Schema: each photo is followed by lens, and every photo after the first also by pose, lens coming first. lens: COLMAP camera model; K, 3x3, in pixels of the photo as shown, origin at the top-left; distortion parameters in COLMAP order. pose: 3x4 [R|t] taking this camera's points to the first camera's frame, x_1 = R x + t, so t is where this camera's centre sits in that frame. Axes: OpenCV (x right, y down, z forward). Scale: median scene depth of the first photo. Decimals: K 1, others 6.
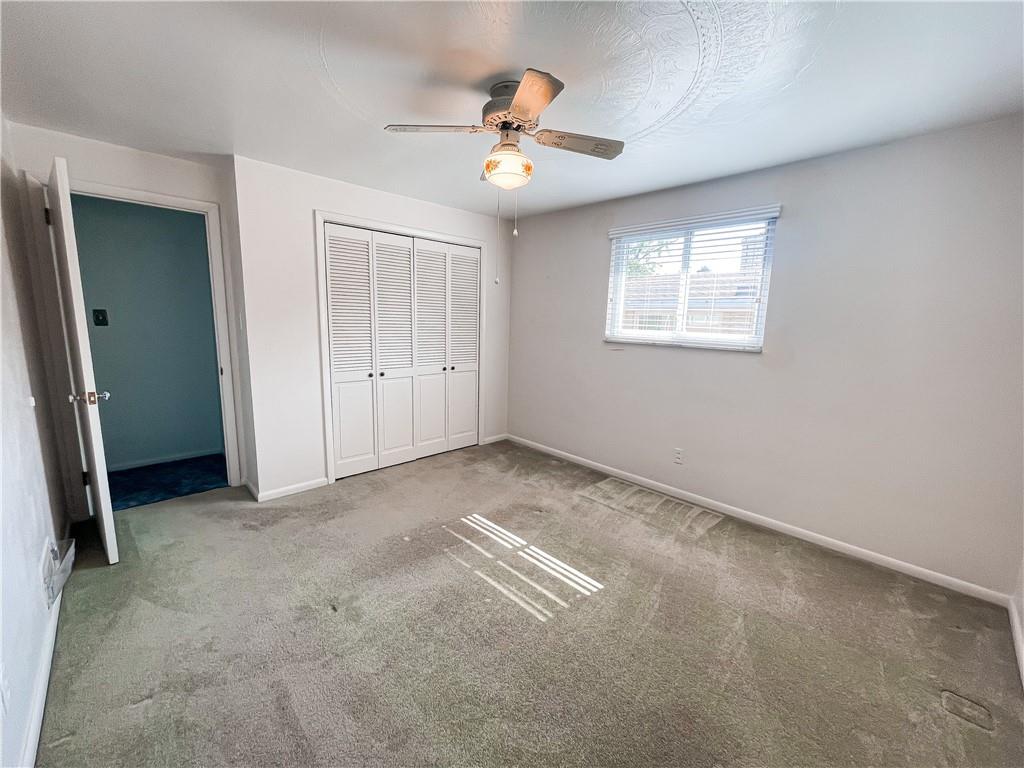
lens RADIAL K [[413.5, 0, 511.5], [0, 413.5, 385.3], [0, 0, 1]] dist [0.001698, 0.000340]
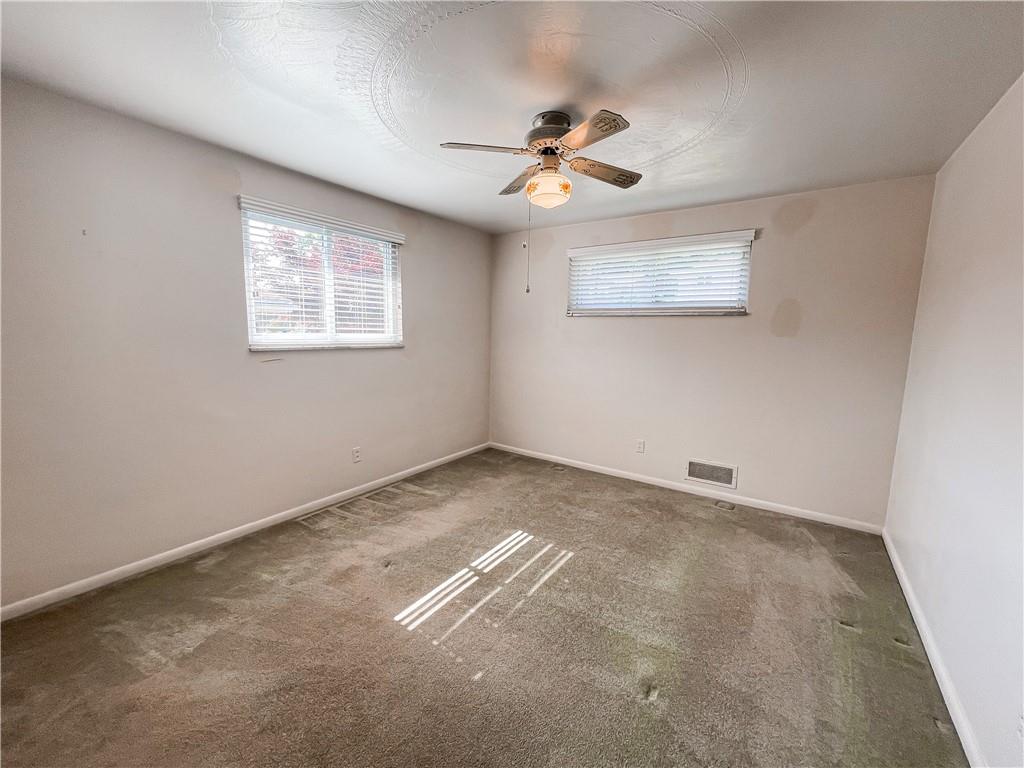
lens RADIAL K [[413.5, 0, 512.8], [0, 413.5, 381.4], [0, 0, 1]] dist [0.001698, 0.000340]
pose [[-0.200010, -0.153231, 0.967738, -0.656776], [0.133827, 0.974166, 0.181908, -0.144927], [-0.970611, 0.165893, -0.174337, 0.798171]]
